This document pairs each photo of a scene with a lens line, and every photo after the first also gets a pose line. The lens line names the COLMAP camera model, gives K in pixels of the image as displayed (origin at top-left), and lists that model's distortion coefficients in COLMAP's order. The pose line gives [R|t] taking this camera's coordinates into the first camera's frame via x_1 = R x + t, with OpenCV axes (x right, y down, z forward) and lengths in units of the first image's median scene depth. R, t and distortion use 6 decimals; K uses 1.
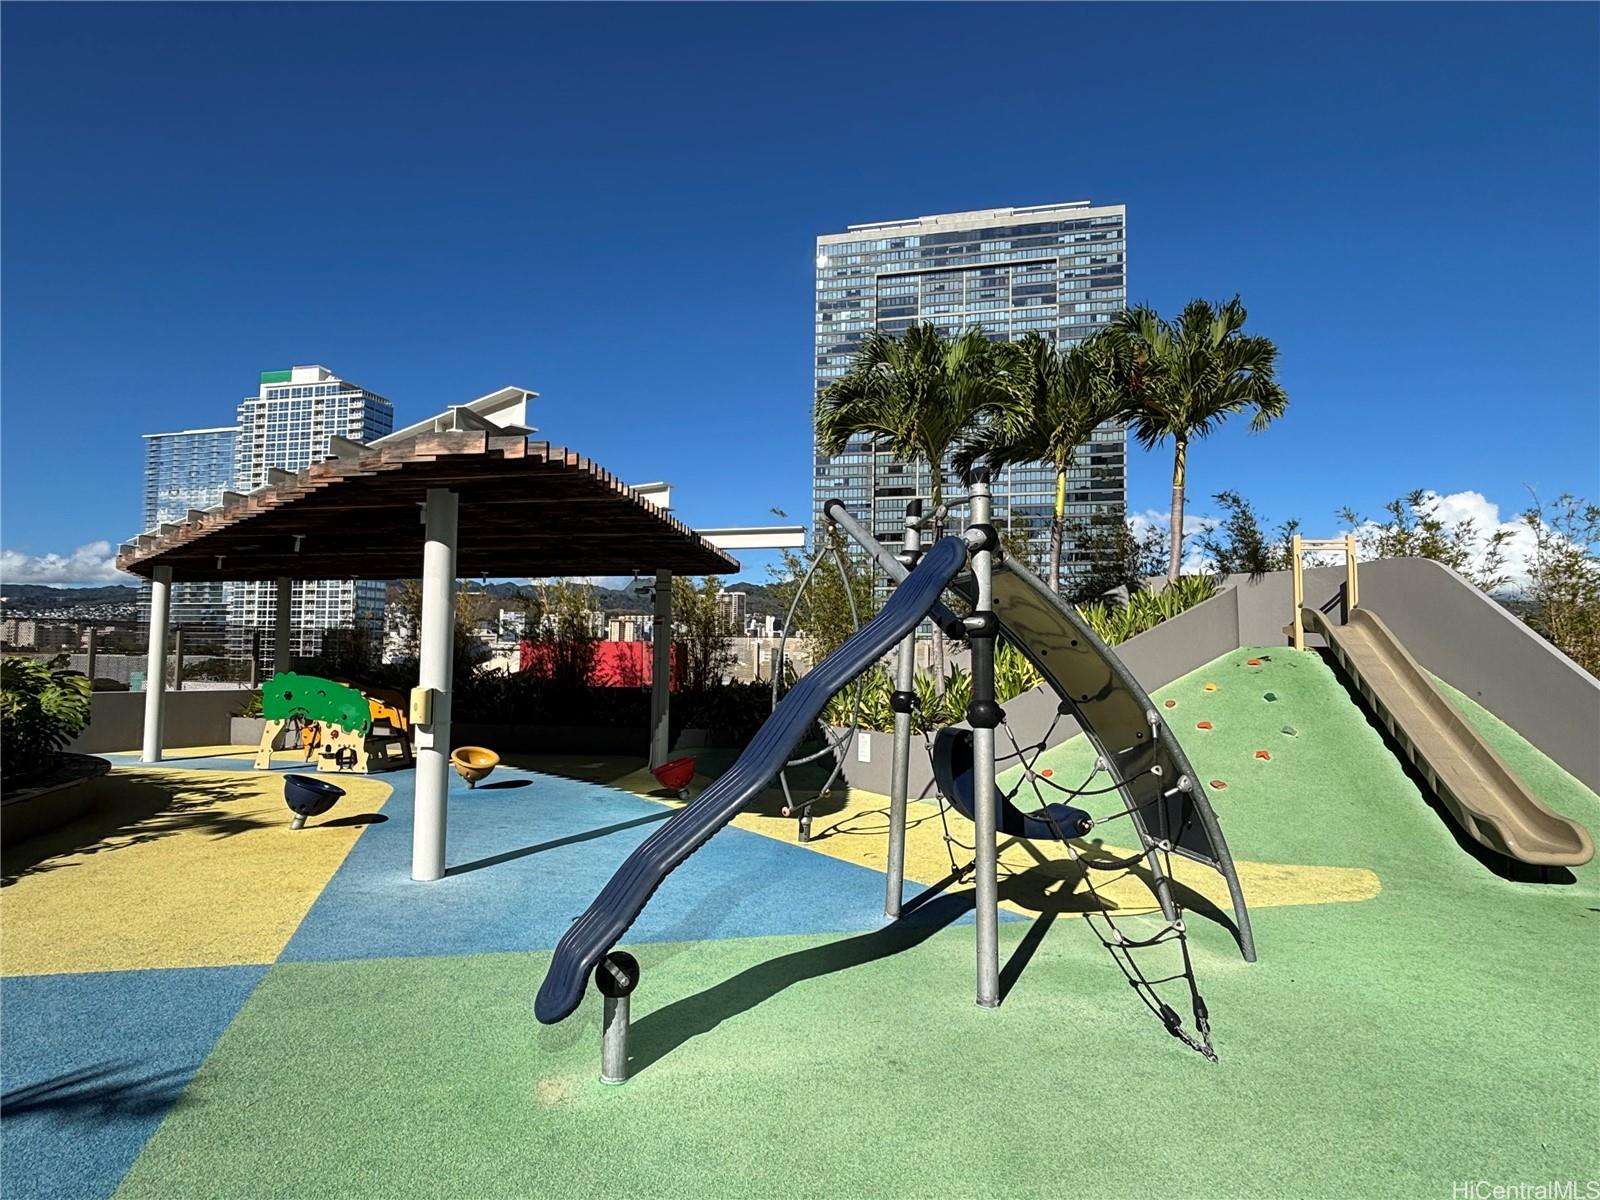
lens RADIAL K [[884.5, 0, 799.6], [0, 884.5, 601.2], [0, 0, 1]] dist [0.001655, -0.001252]
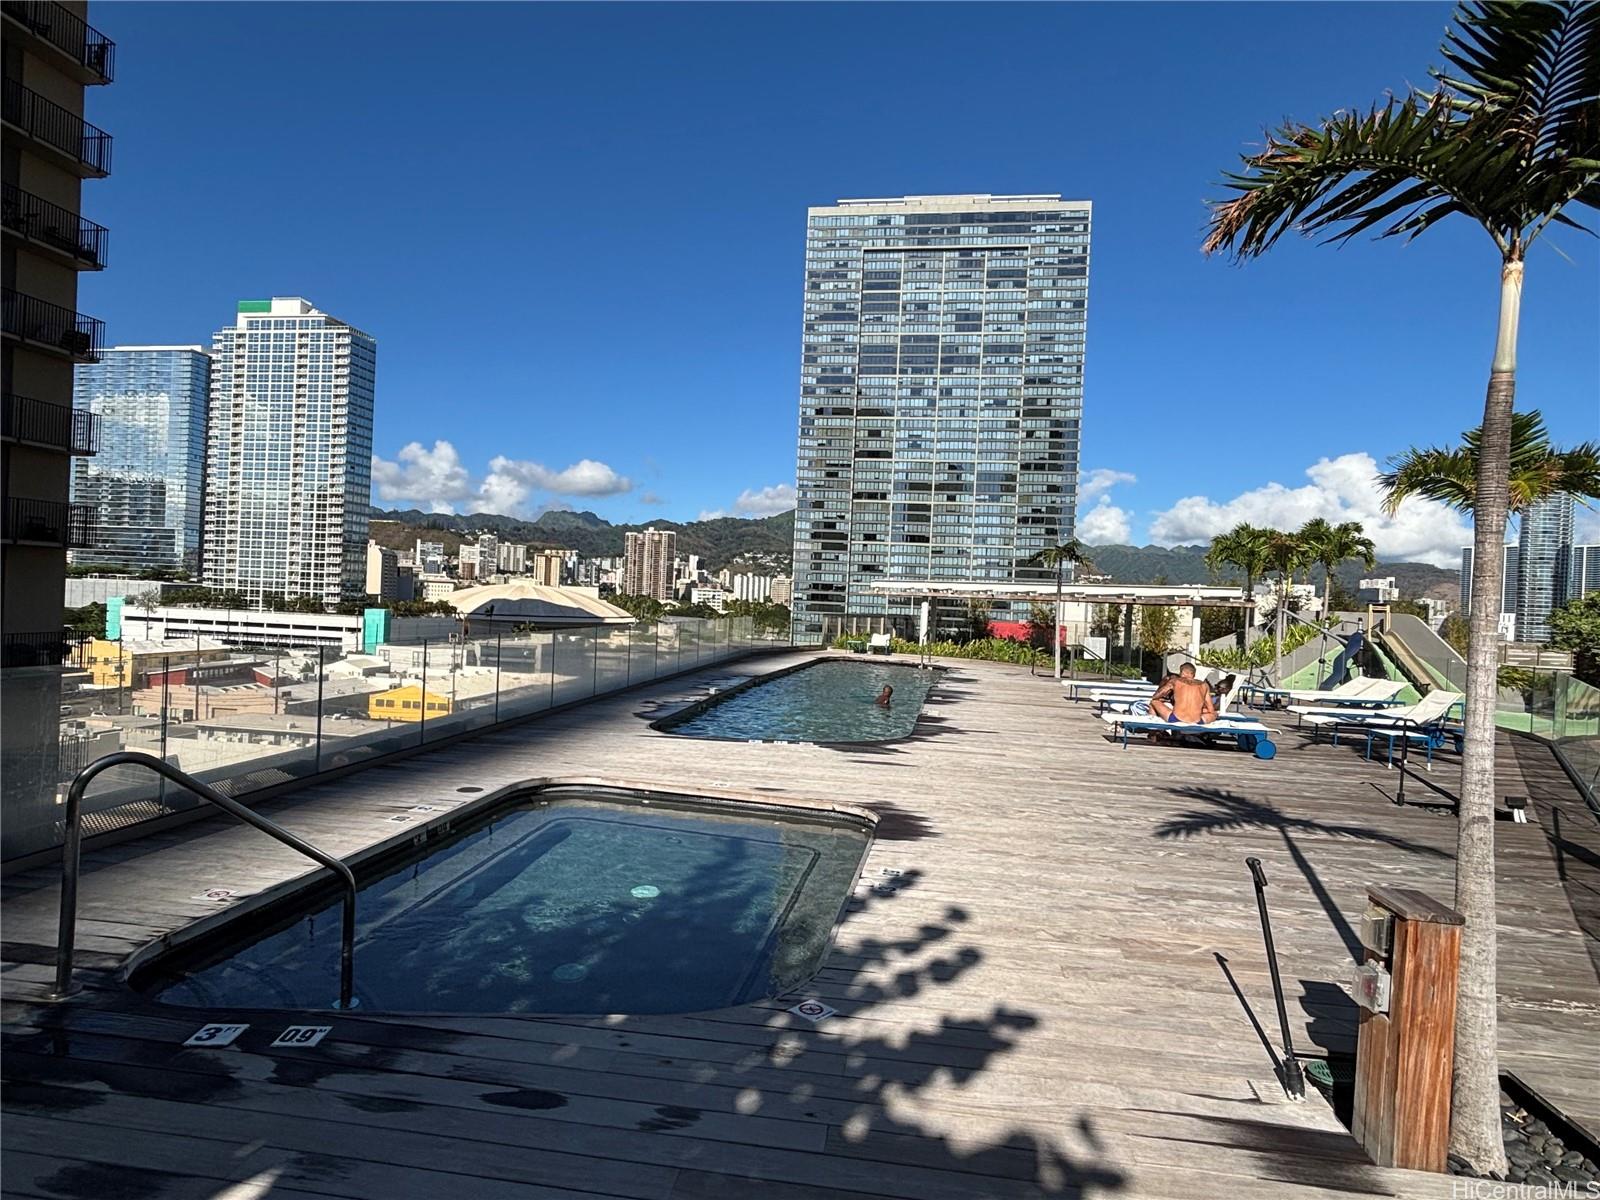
lens RADIAL K [[884.5, 0, 799.3], [0, 884.5, 601.6], [0, 0, 1]] dist [0.001655, -0.001252]
pose [[0.994891, 0.028150, 0.096955, -0.082643], [-0.034692, 0.997186, 0.066456, -0.010976], [-0.094812, -0.069480, 0.993068, -0.088583]]
